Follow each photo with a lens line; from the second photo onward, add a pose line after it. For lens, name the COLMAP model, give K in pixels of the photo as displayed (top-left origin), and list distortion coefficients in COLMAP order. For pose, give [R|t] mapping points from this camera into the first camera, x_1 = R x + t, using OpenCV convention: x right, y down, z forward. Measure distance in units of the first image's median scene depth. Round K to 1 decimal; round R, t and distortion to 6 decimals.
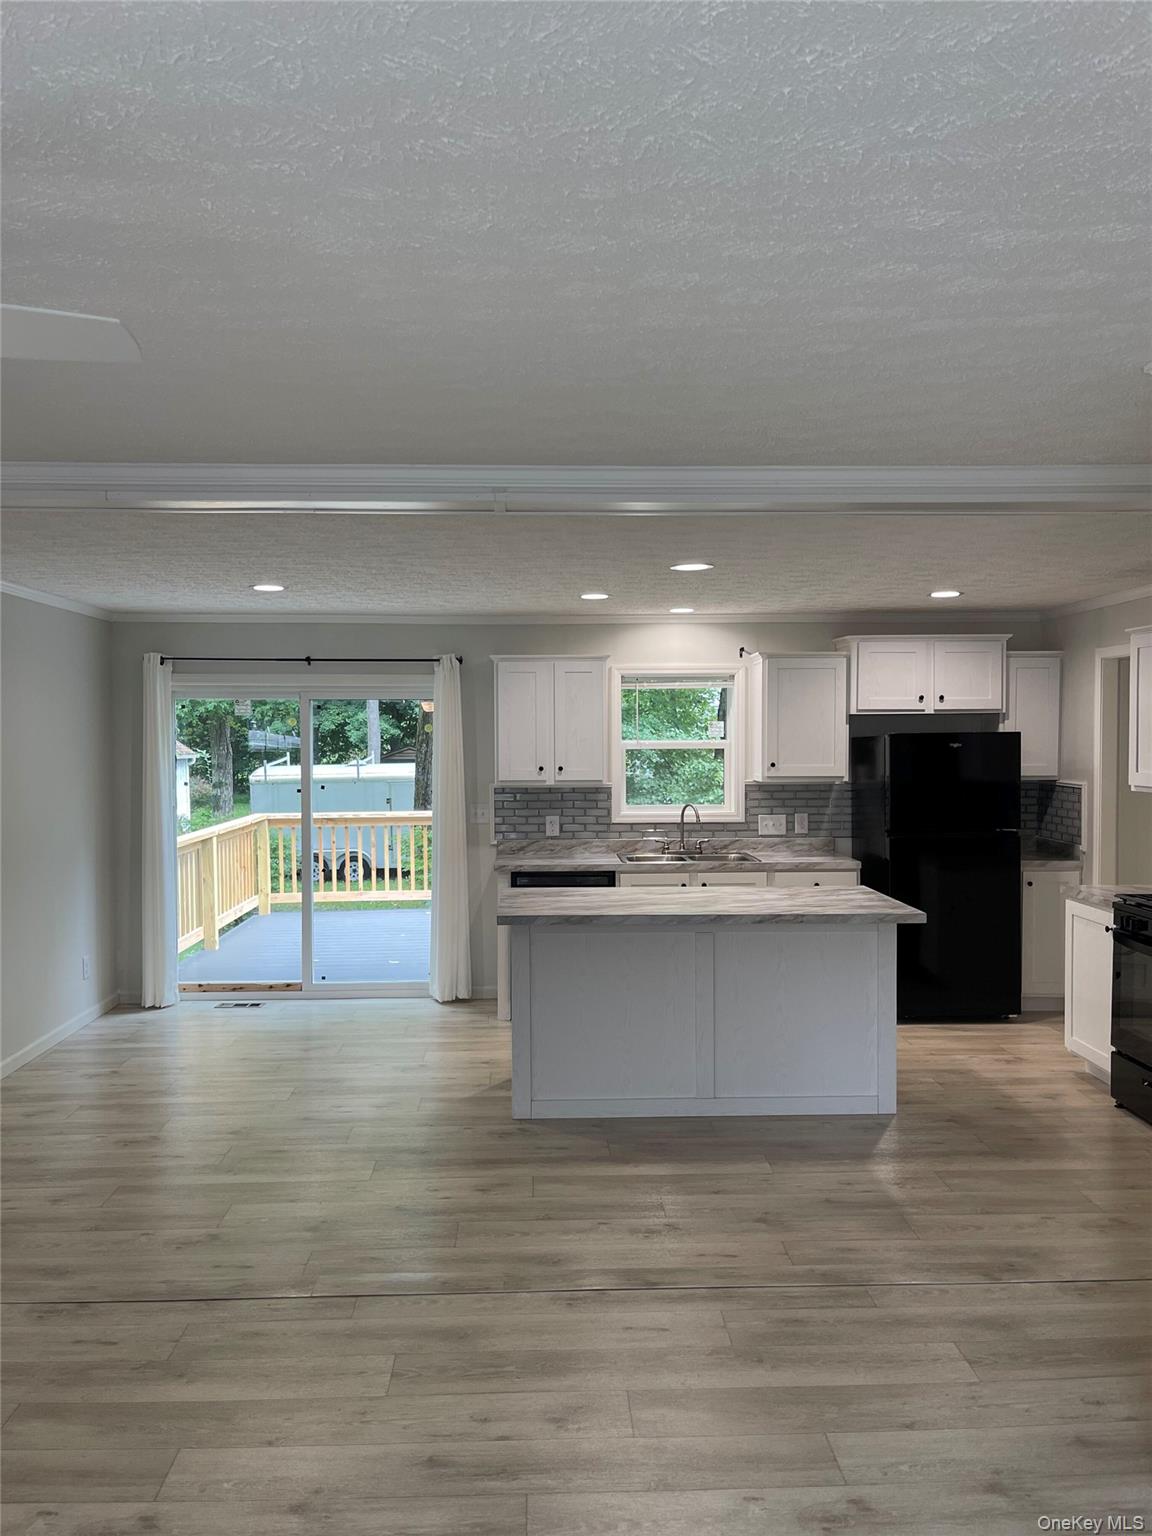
lens RADIAL K [[1168.0, 0, 575.9], [0, 1168.0, 755.4], [0, 0, 1]] dist [0.063322, -0.088408]
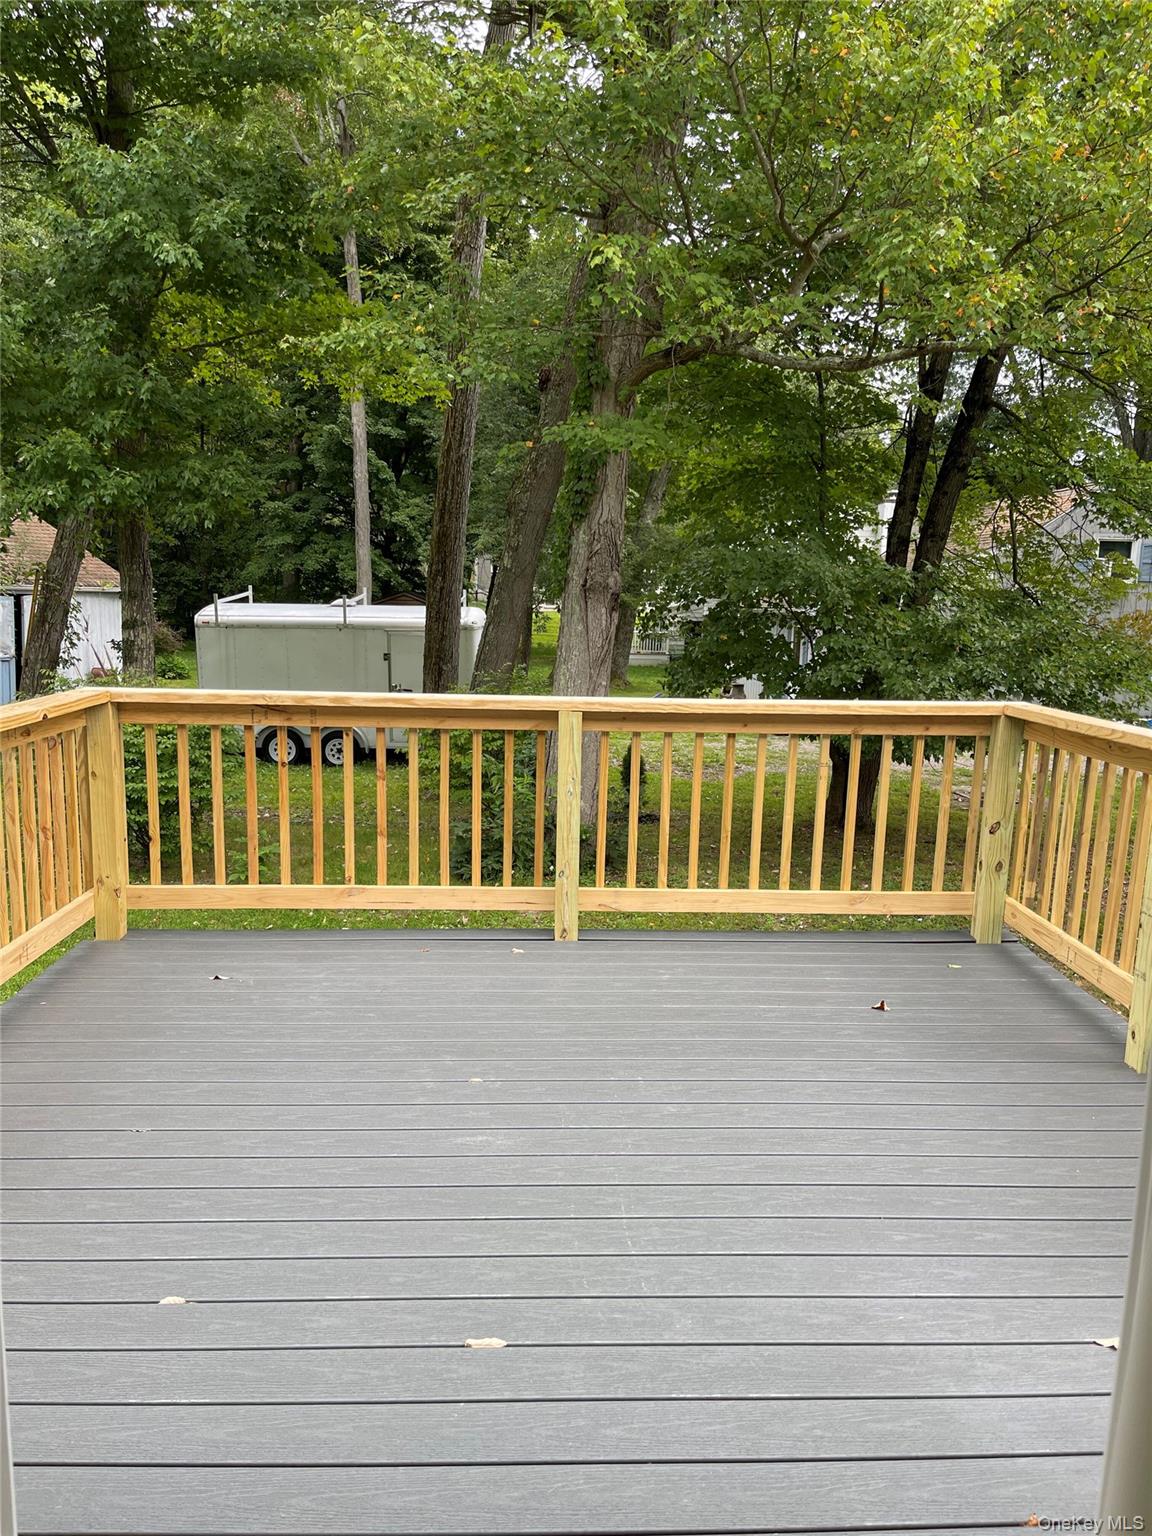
lens RADIAL K [[1168.0, 0, 579.9], [0, 1168.0, 760.5], [0, 0, 1]] dist [0.063322, -0.088408]
pose [[0.999350, 0.031948, 0.016693, -0.170536], [-0.033768, 0.991772, 0.123481, 0.029991], [-0.012611, -0.123964, 0.992207, 0.914461]]
